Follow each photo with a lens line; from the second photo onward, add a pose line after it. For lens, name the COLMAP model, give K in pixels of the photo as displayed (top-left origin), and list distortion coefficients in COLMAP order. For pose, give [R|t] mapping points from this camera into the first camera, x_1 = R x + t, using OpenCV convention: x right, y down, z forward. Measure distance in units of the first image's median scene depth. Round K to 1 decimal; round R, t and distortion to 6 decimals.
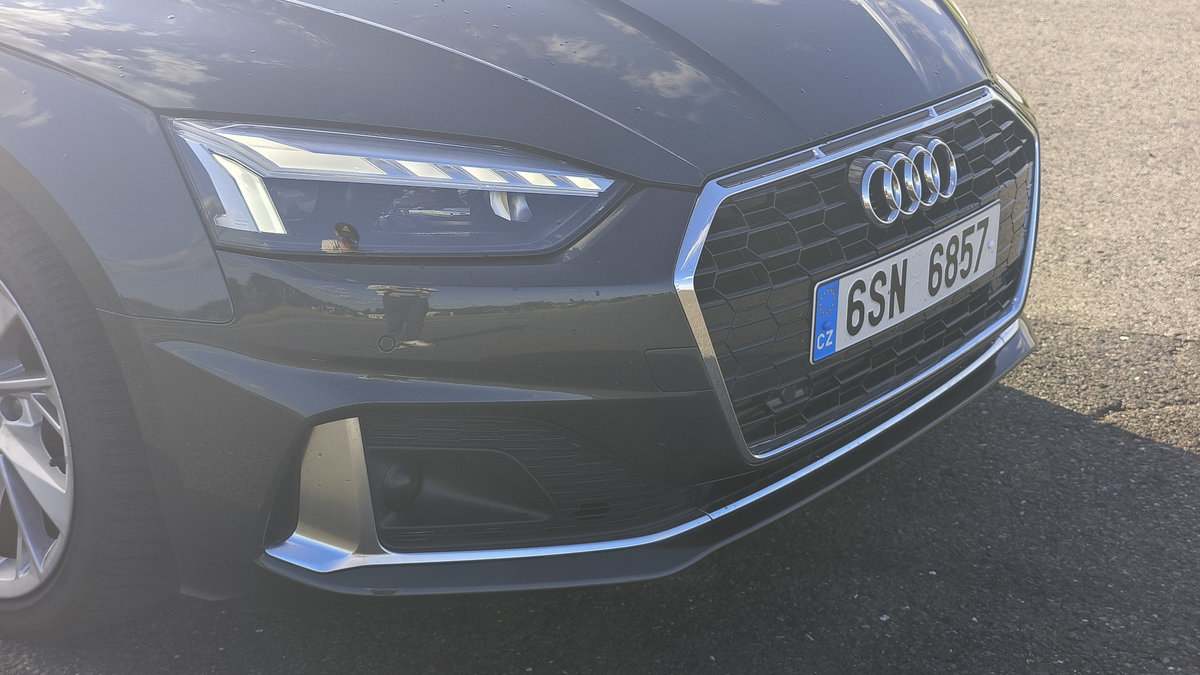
lens RADIAL K [[1657.5, 0, 600.0], [0, 1657.5, 337.5], [0, 0, 1]] dist [0.056870, 0.028378]
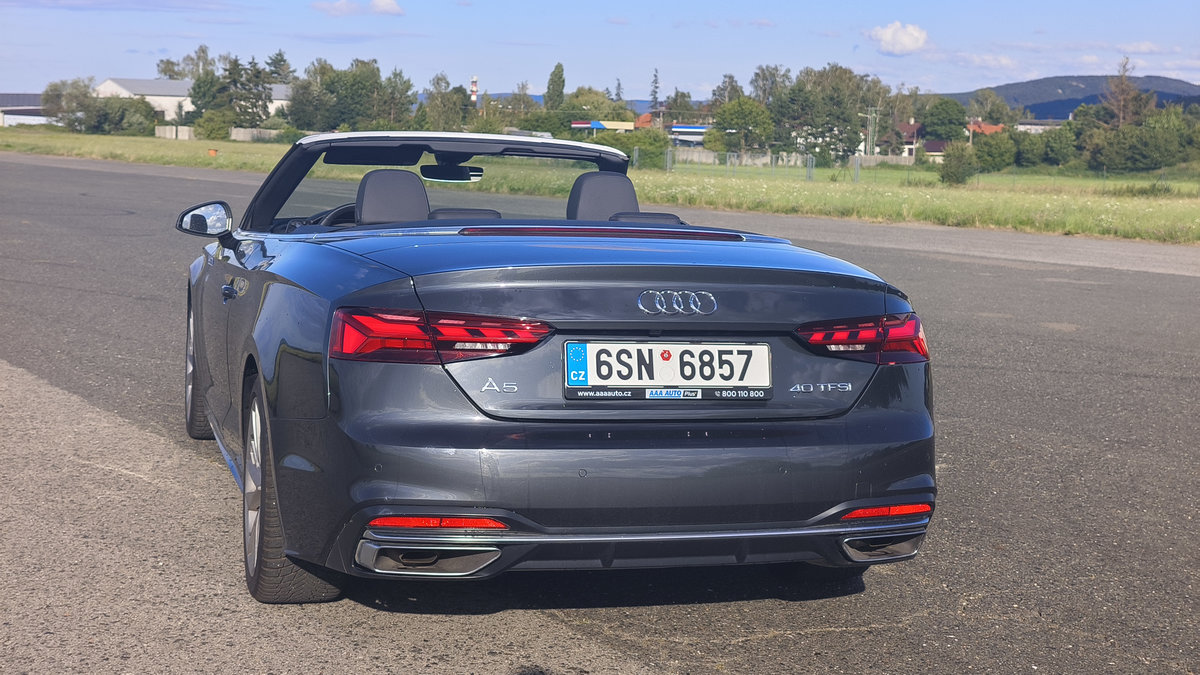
lens RADIAL K [[1657.5, 0, 600.0], [0, 1657.5, 337.5], [0, 0, 1]] dist [0.056870, 0.028378]
pose [[0.816722, 0.086655, -0.570488, 1.186799], [-0.231974, 0.954558, -0.187104, 0.296874], [0.528350, 0.285150, 0.799710, -0.485453]]
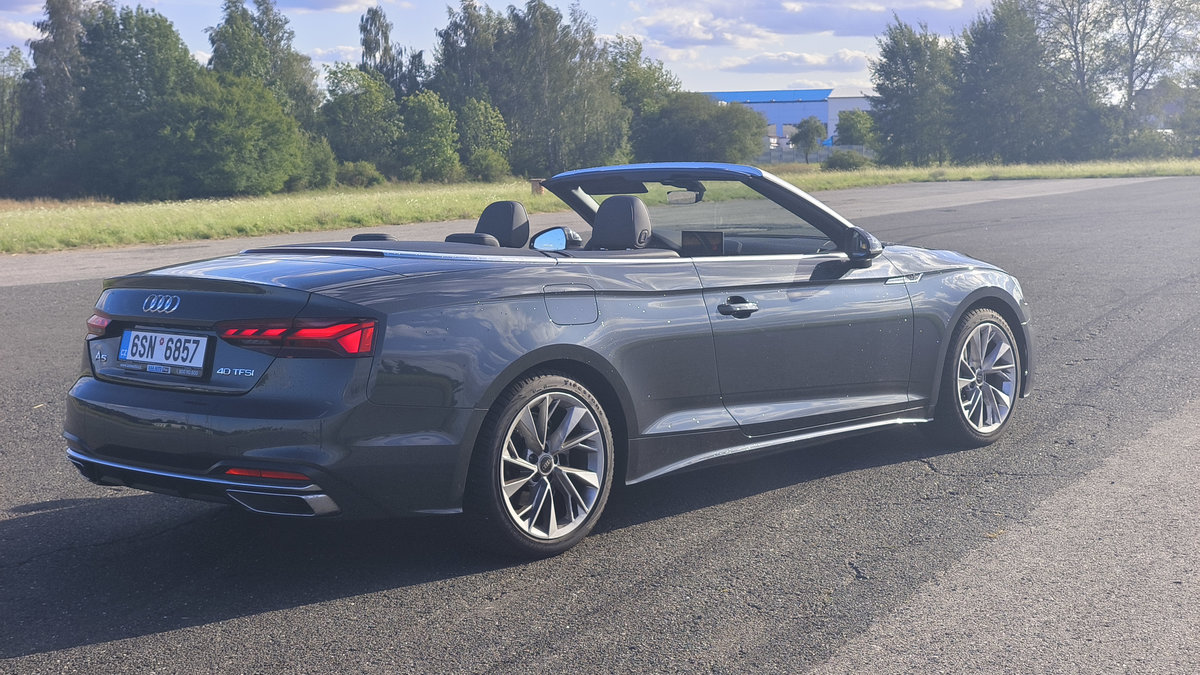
lens RADIAL K [[1657.5, 0, 600.0], [0, 1657.5, 337.5], [0, 0, 1]] dist [0.056870, 0.028378]
pose [[-0.089411, 0.096129, -0.991345, 2.693431], [-0.316016, 0.941164, 0.119765, -0.576209], [0.944531, 0.323989, -0.053772, 1.814250]]
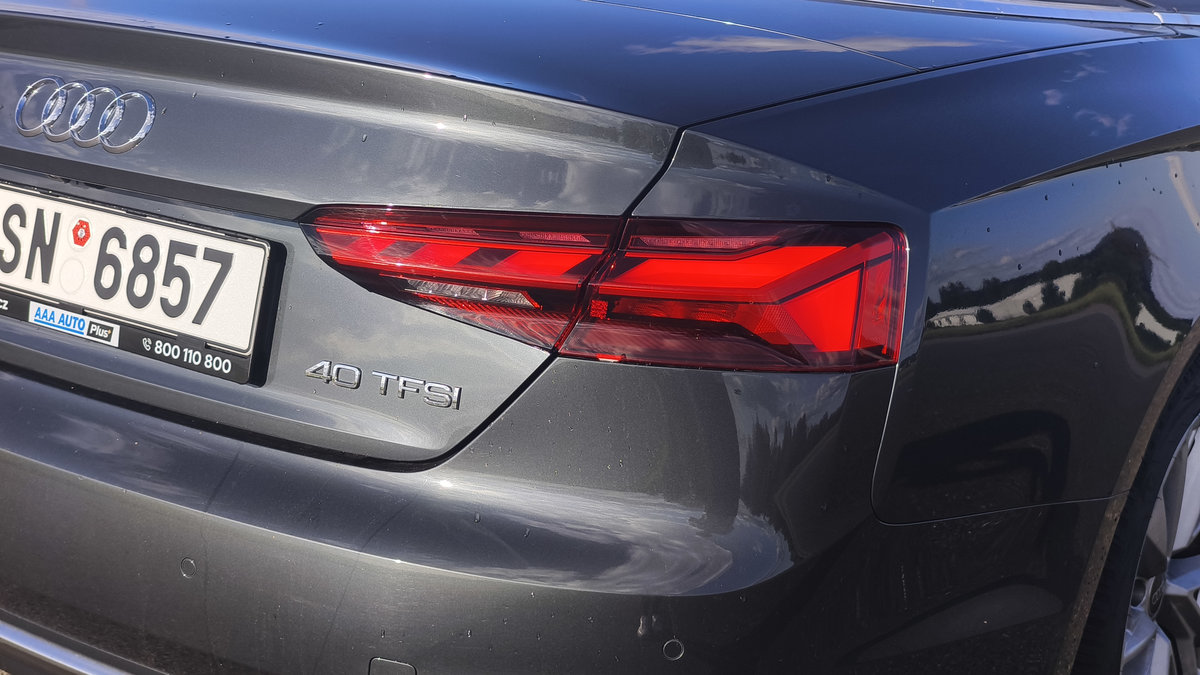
lens RADIAL K [[1657.5, 0, 600.0], [0, 1657.5, 337.5], [0, 0, 1]] dist [0.056870, 0.028378]
pose [[0.059661, 0.275631, -0.959410, 0.996106], [-0.375490, 0.896729, 0.234273, -0.283921], [0.924904, 0.346272, 0.156997, 1.158160]]
